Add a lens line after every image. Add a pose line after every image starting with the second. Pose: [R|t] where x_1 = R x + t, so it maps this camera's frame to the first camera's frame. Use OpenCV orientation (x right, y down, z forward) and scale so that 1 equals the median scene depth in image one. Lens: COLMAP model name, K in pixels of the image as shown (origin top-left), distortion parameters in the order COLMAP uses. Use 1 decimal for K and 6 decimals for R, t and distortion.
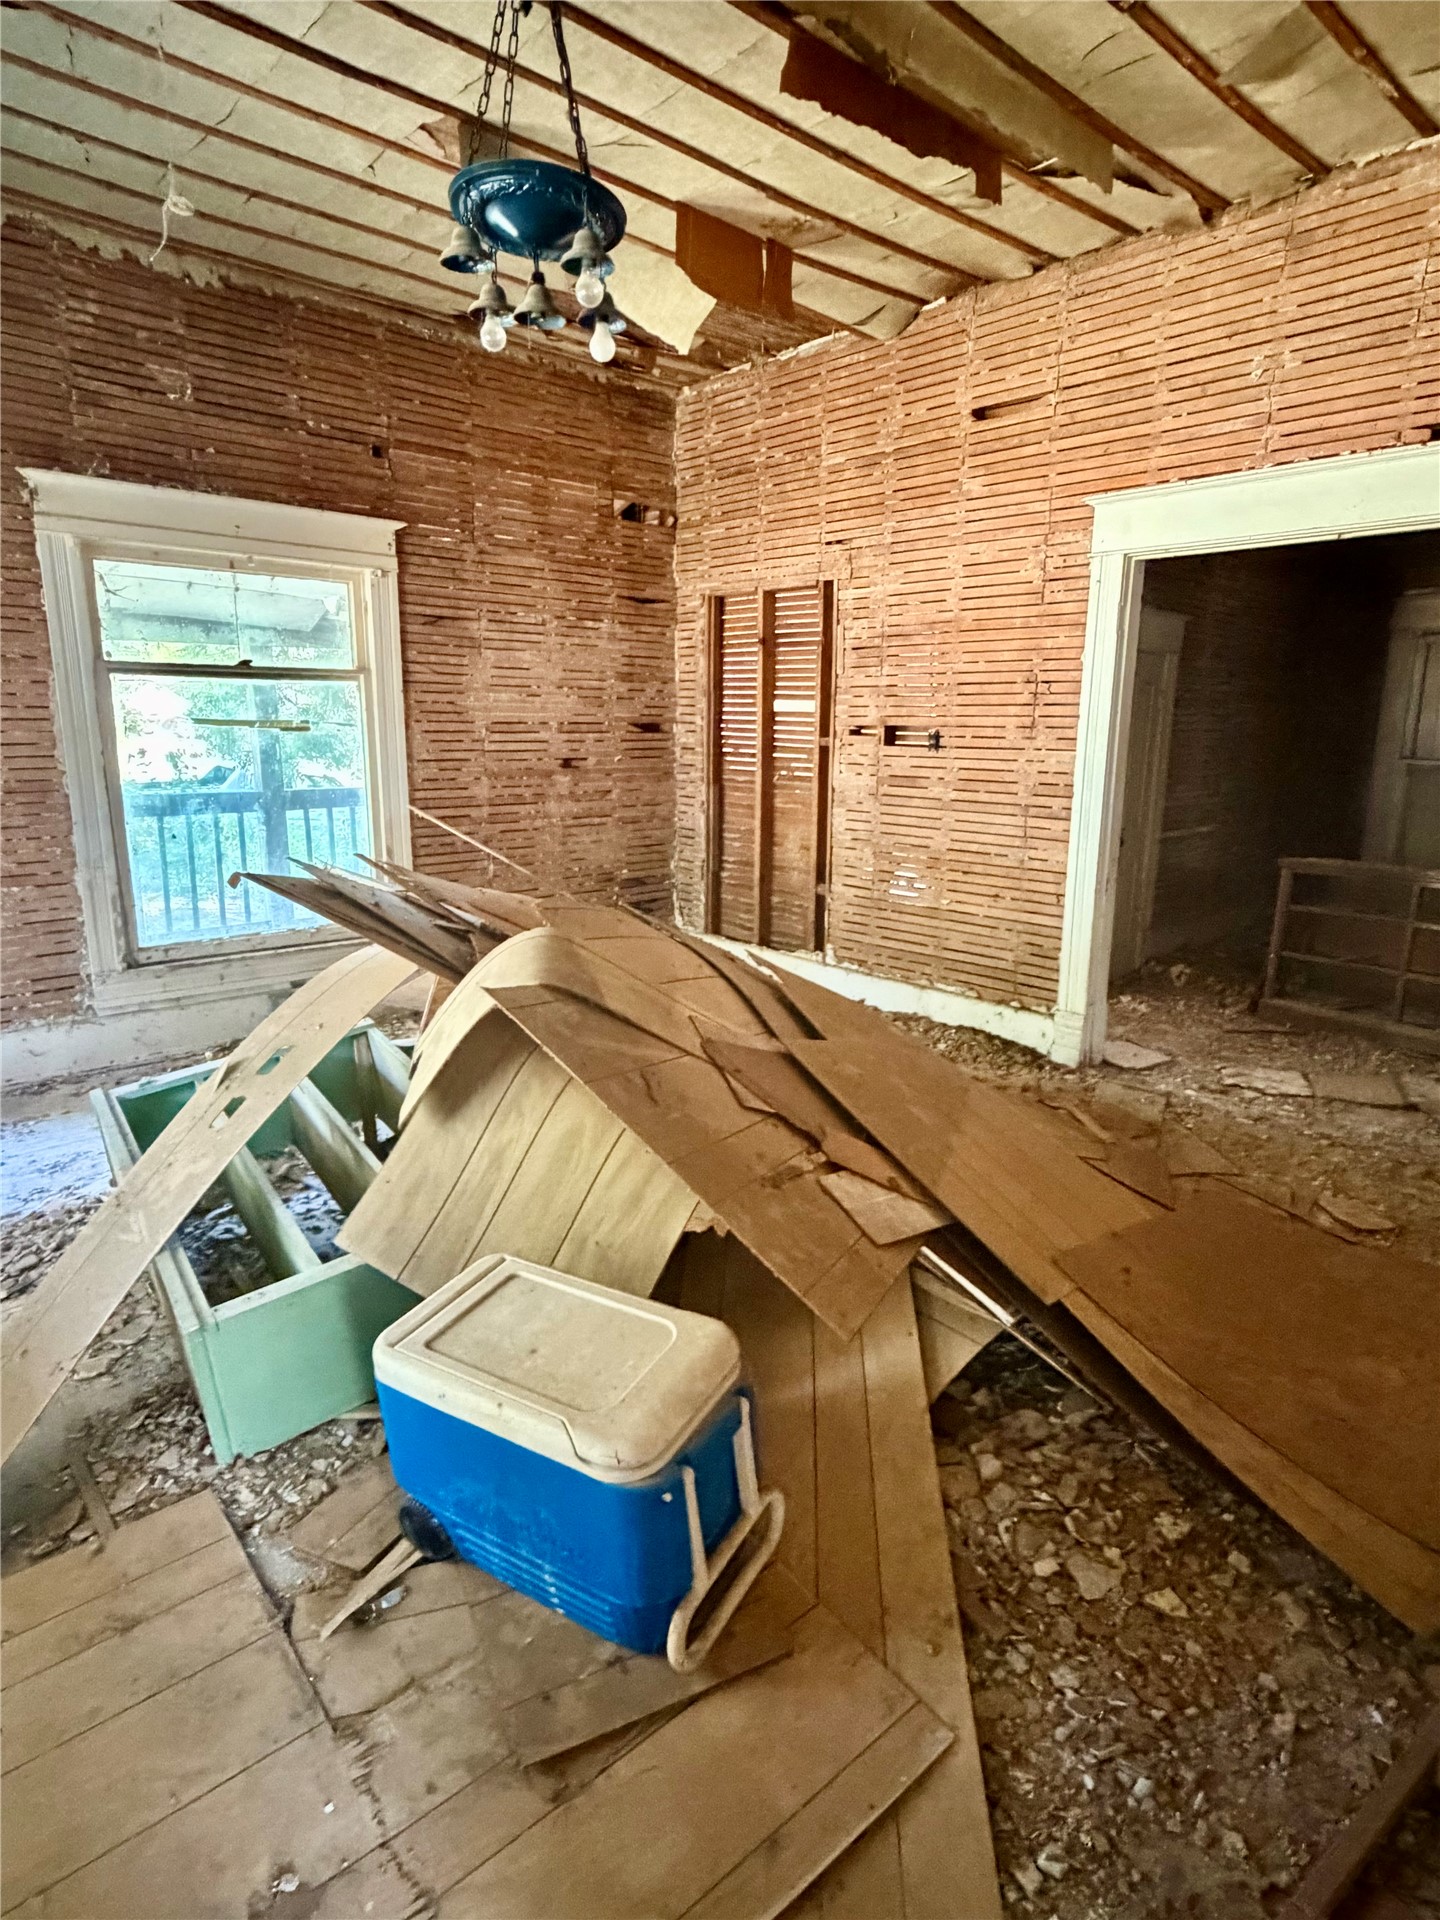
lens RADIAL K [[1063.3, 0, 722.6], [0, 1063.3, 956.8], [0, 0, 1]] dist [0.001110, 0.001920]
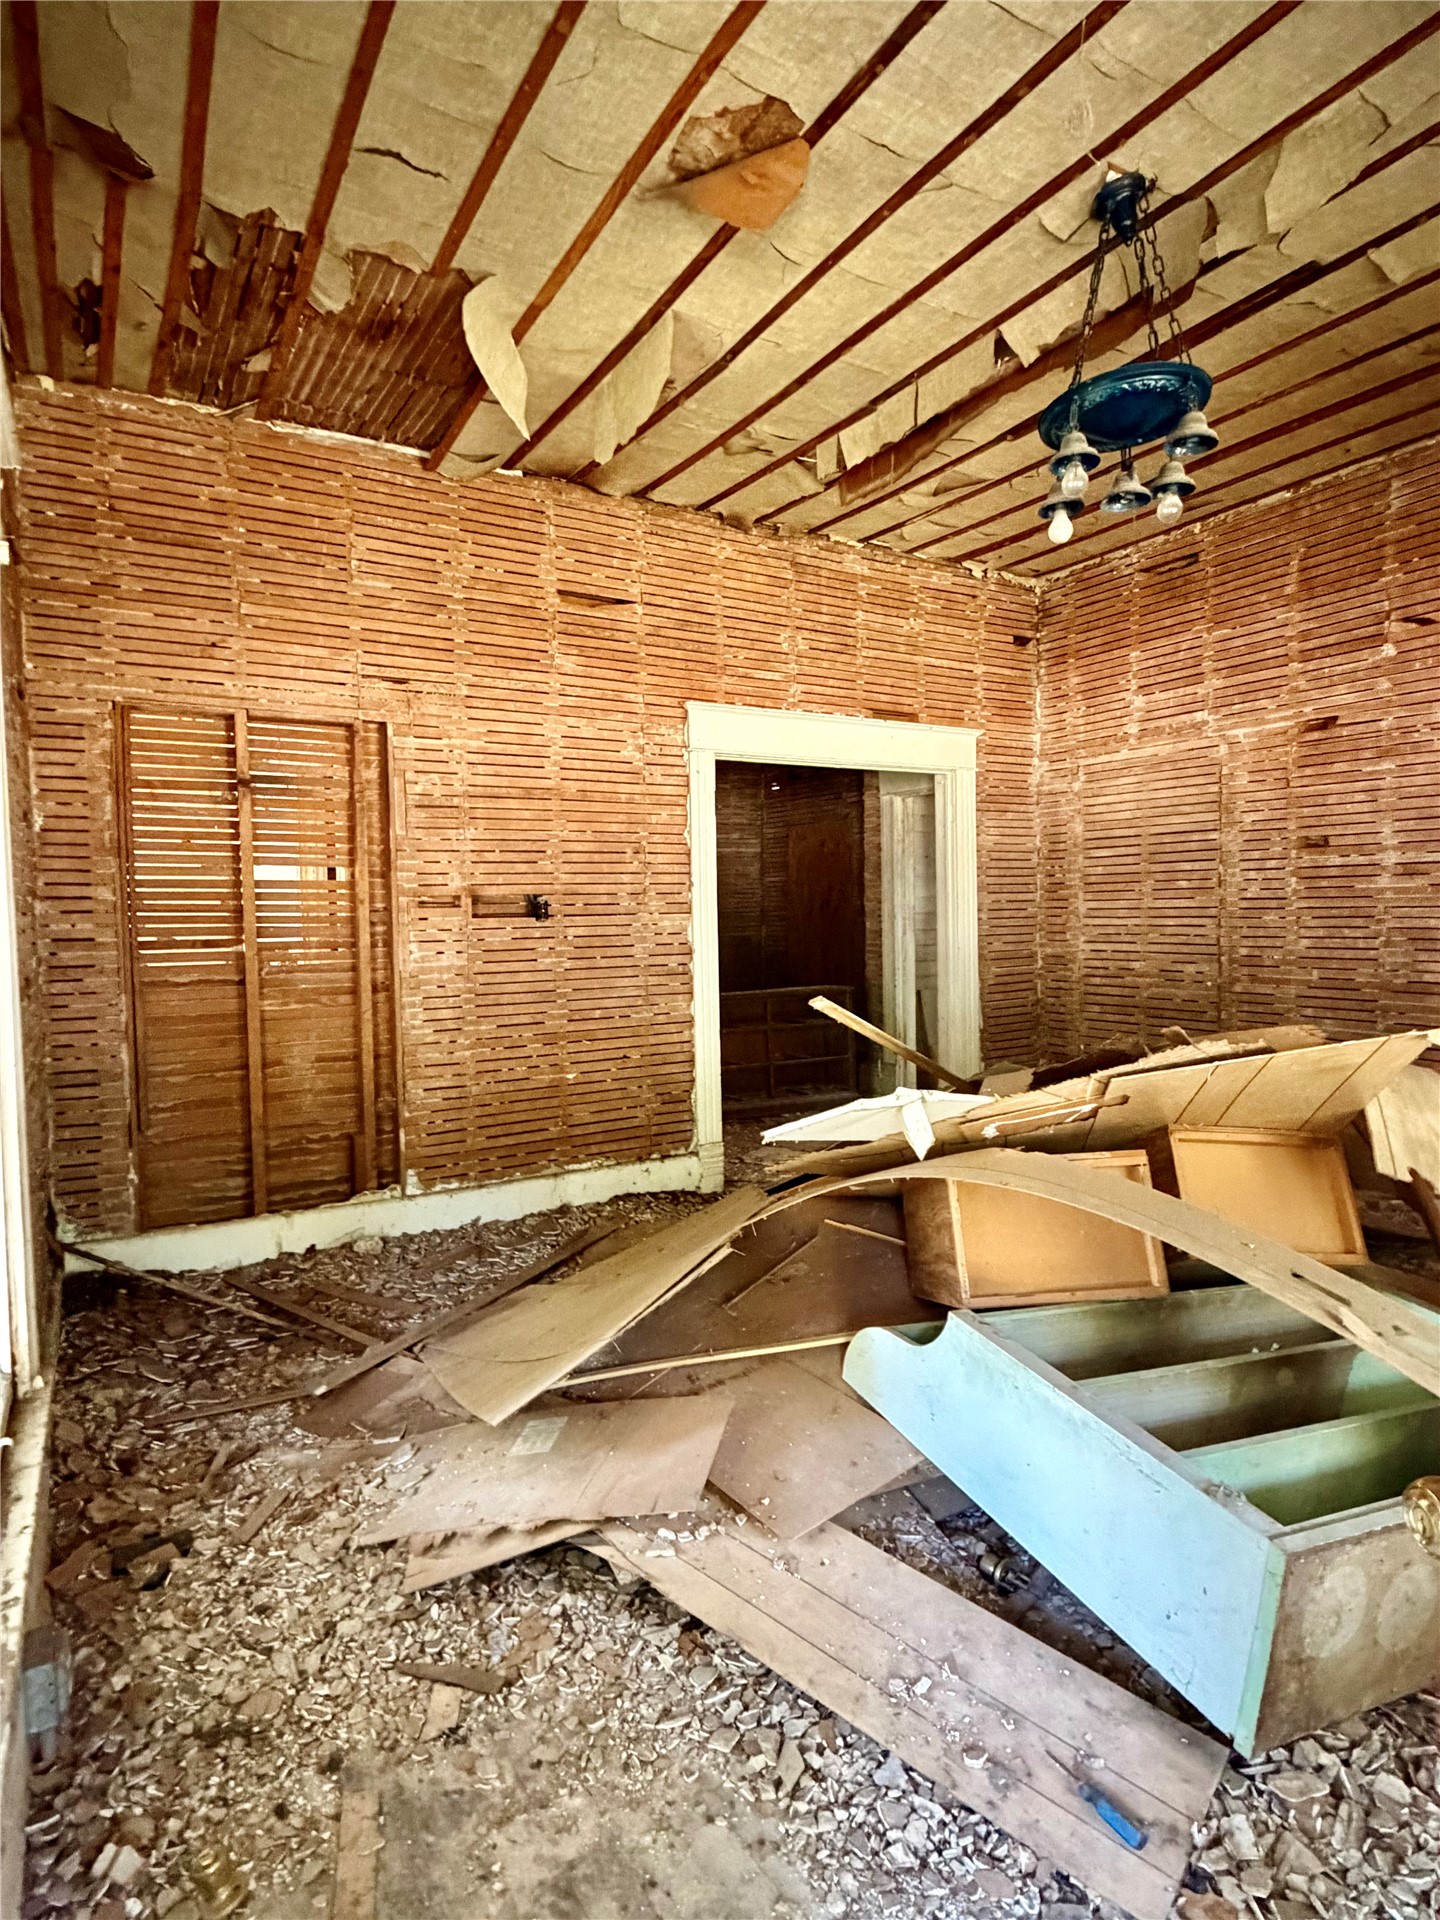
lens RADIAL K [[1063.3, 0, 721.4], [0, 1063.3, 957.9], [0, 0, 1]] dist [0.001110, 0.001920]
pose [[0.203718, -0.058425, 0.977285, -0.705830], [0.231419, 0.972804, 0.009917, -0.137084], [-0.951286, 0.224141, 0.211698, 0.673332]]
